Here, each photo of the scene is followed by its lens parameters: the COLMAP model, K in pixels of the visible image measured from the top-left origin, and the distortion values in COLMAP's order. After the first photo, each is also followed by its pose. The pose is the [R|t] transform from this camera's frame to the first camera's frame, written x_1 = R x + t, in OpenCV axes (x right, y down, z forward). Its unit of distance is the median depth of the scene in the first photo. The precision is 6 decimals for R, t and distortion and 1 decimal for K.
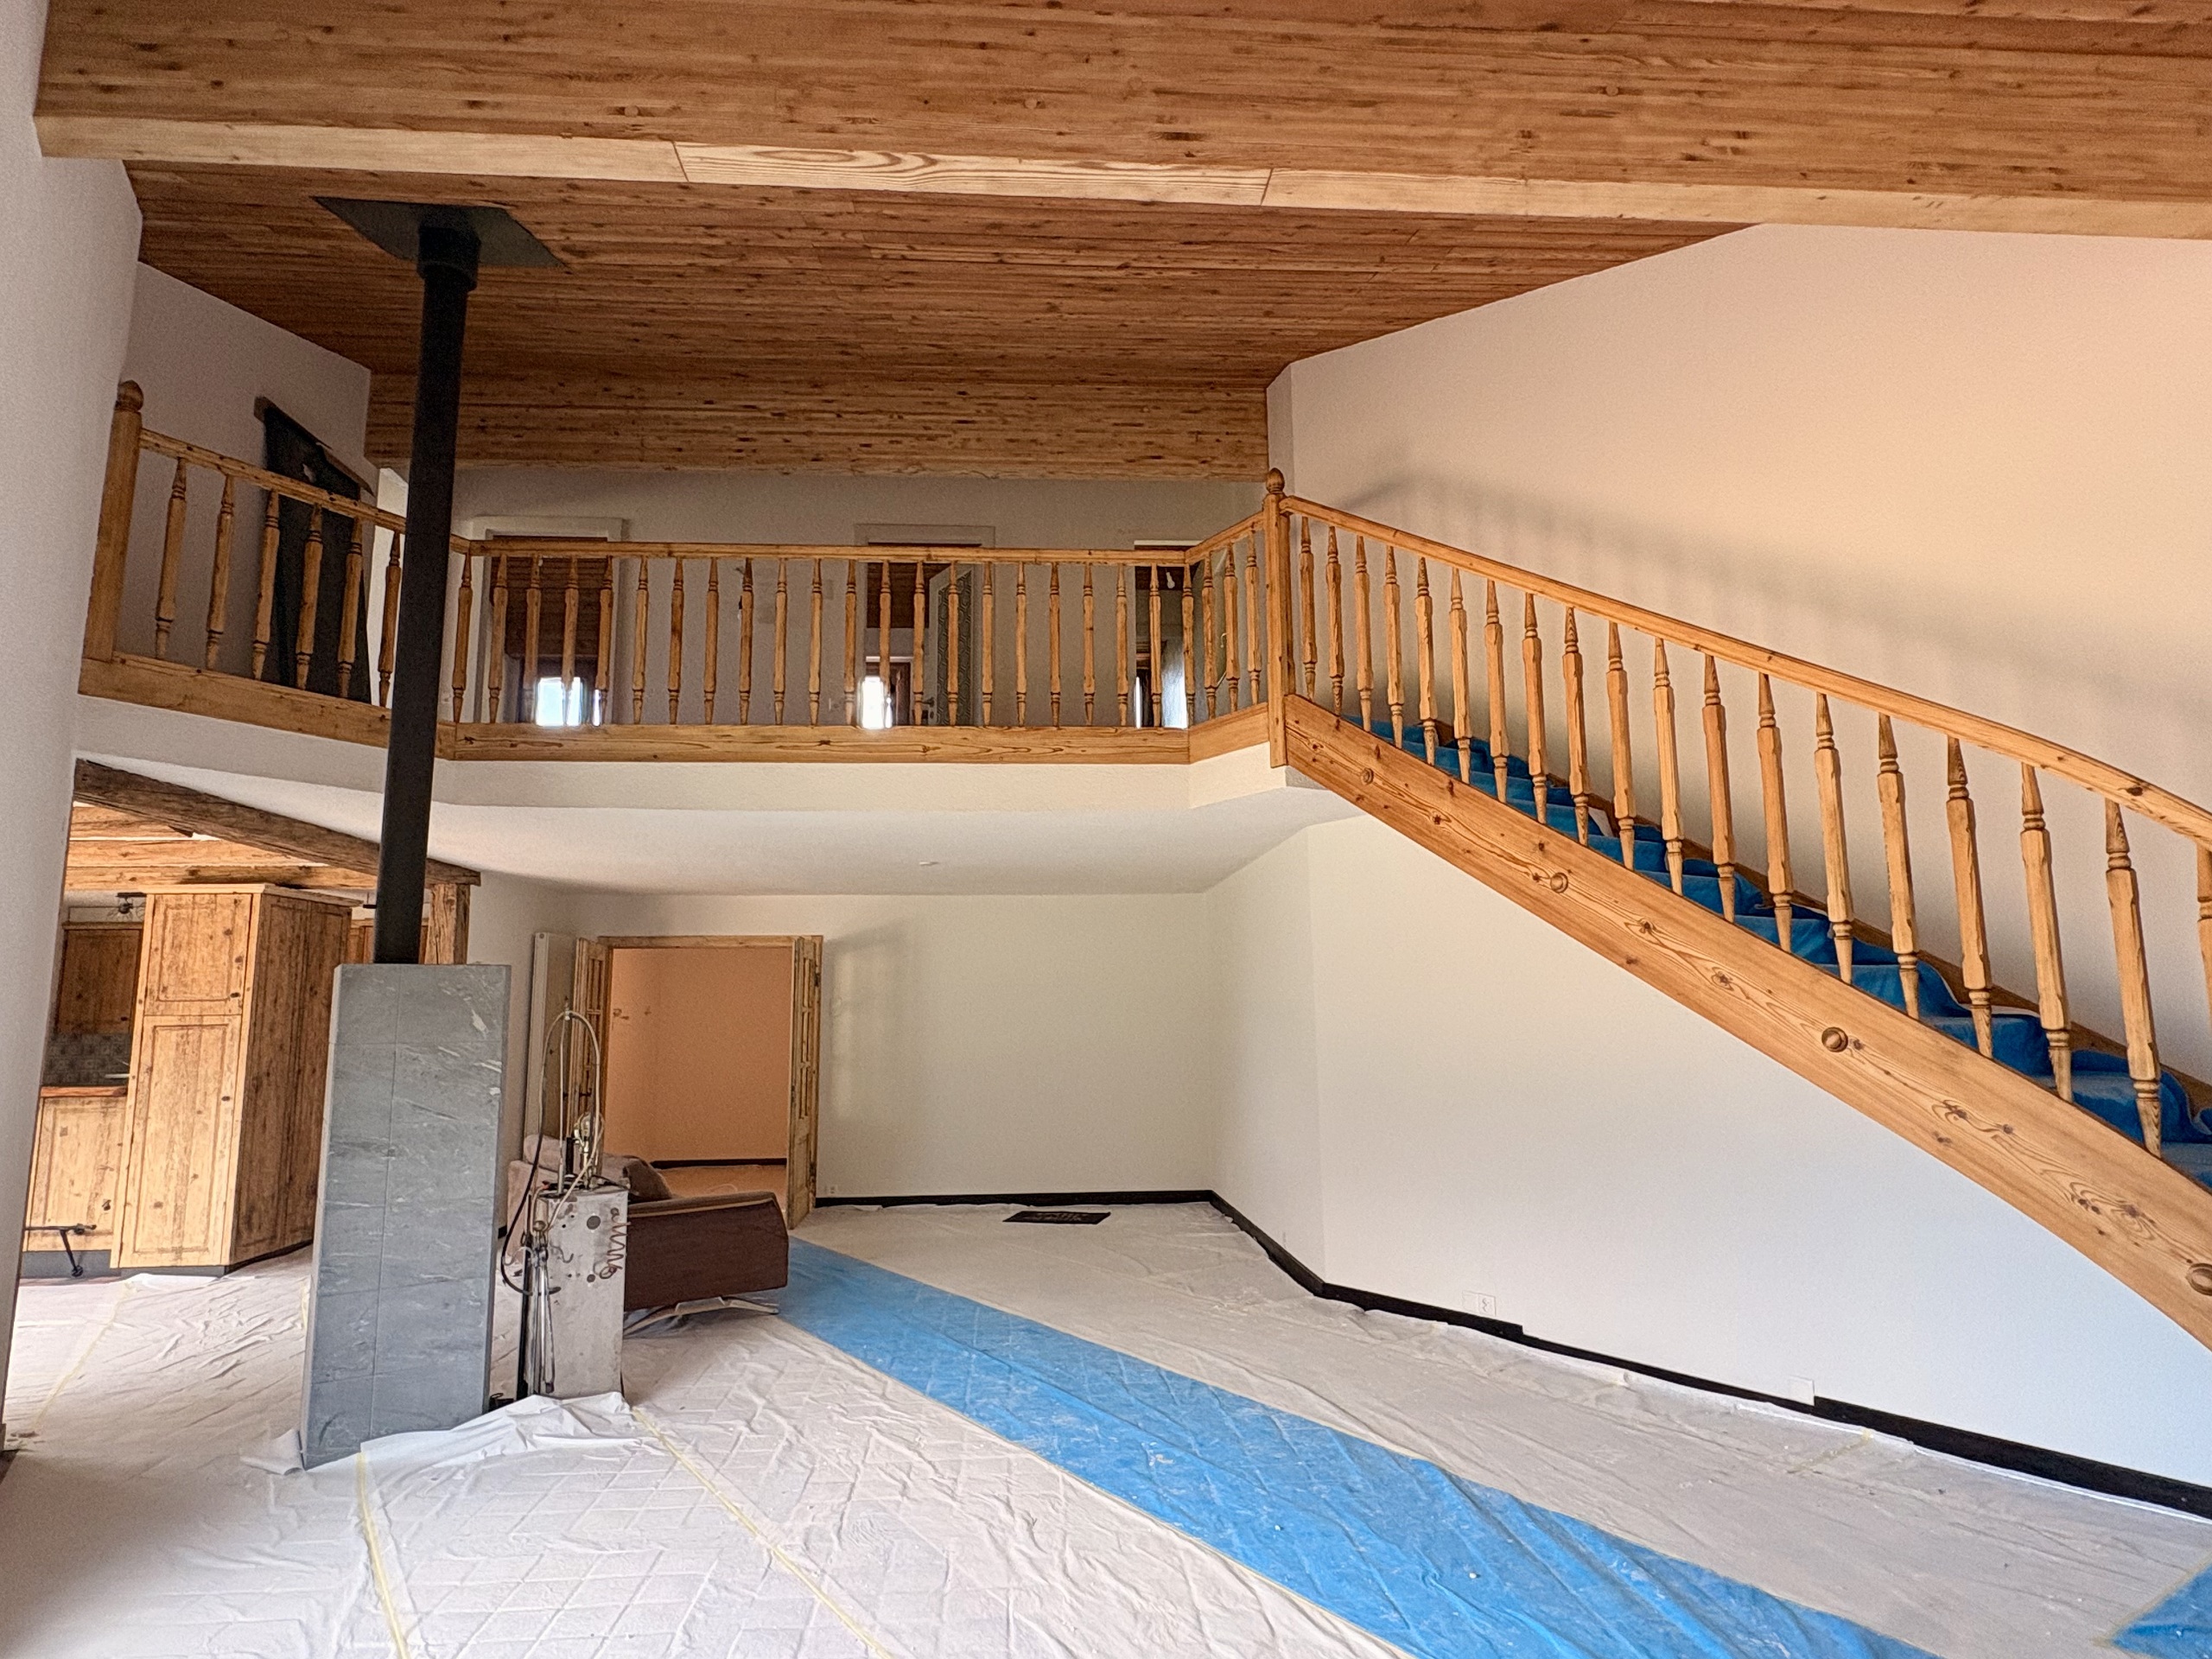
lens RADIAL K [[1219.3, 0, 1107.5], [0, 1219.3, 840.7], [0, 0, 1]] dist [-0.006041, 0.009771]
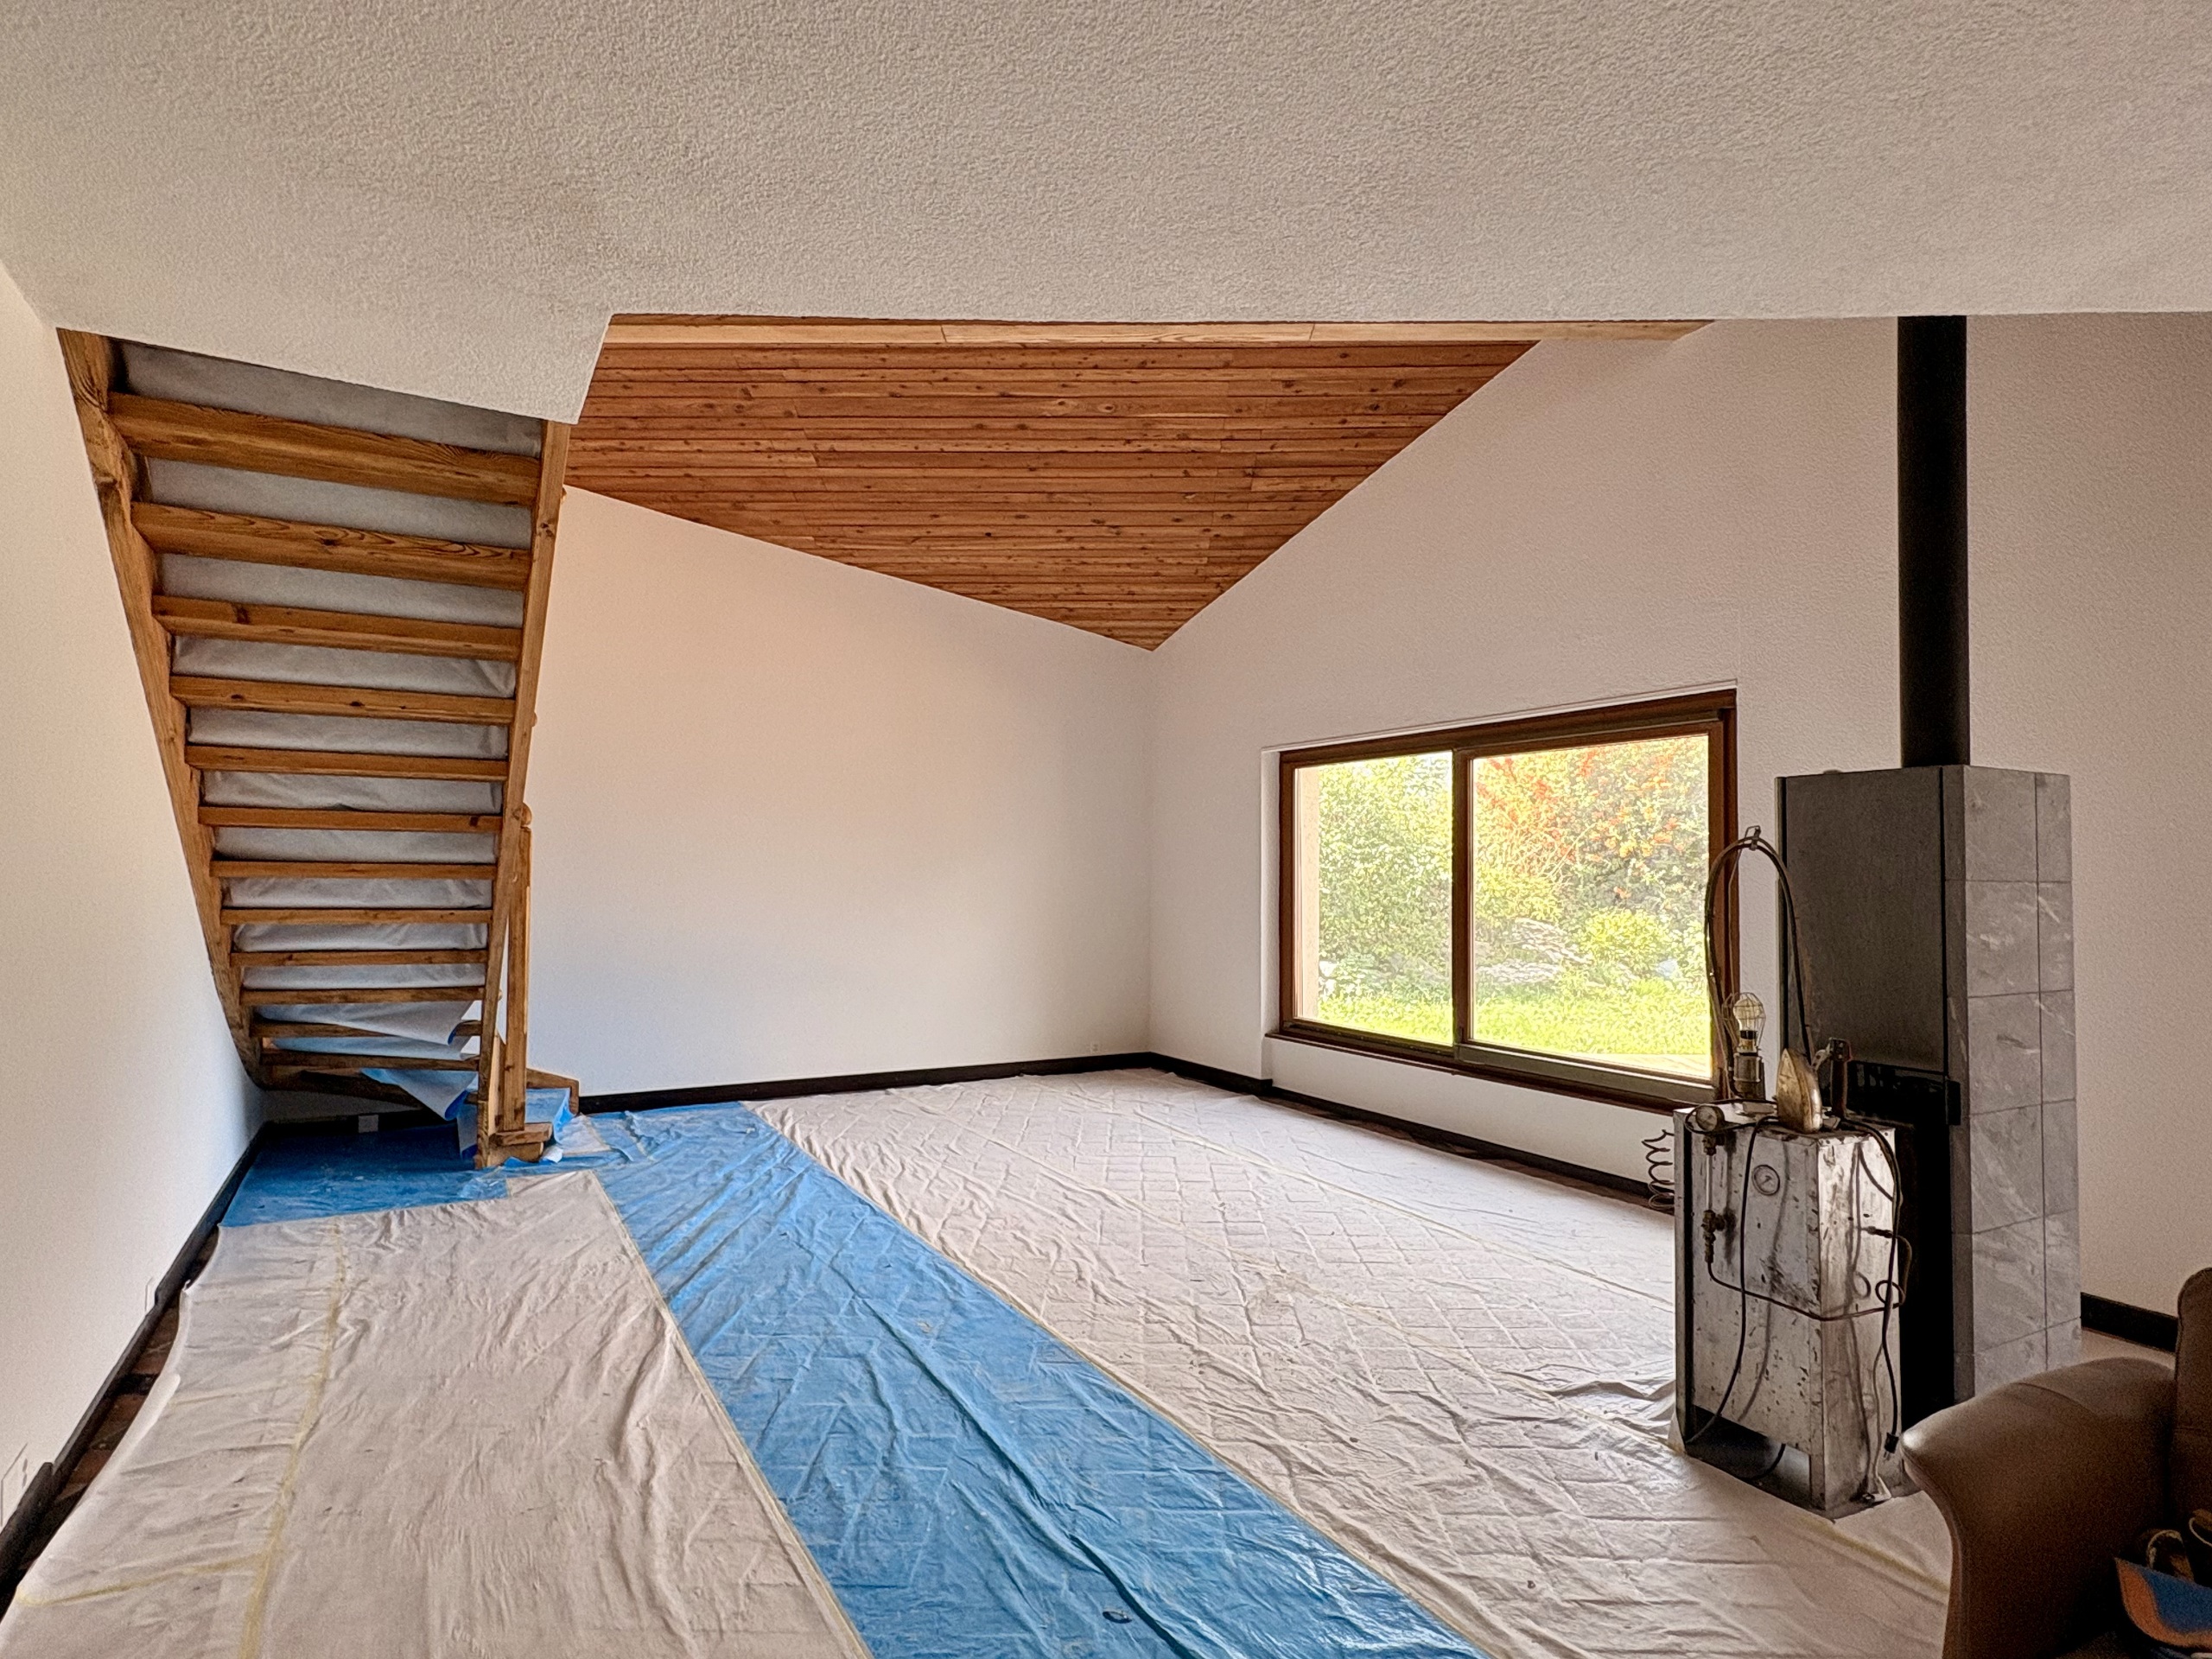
lens RADIAL K [[1219.3, 0, 1105.1], [0, 1219.3, 825.8], [0, 0, 1]] dist [-0.006041, 0.009771]
pose [[-0.994224, 0.007905, 0.107030, -0.212107], [-0.010900, 0.984689, -0.173981, 0.322836], [-0.106766, -0.174143, -0.978915, 2.161753]]
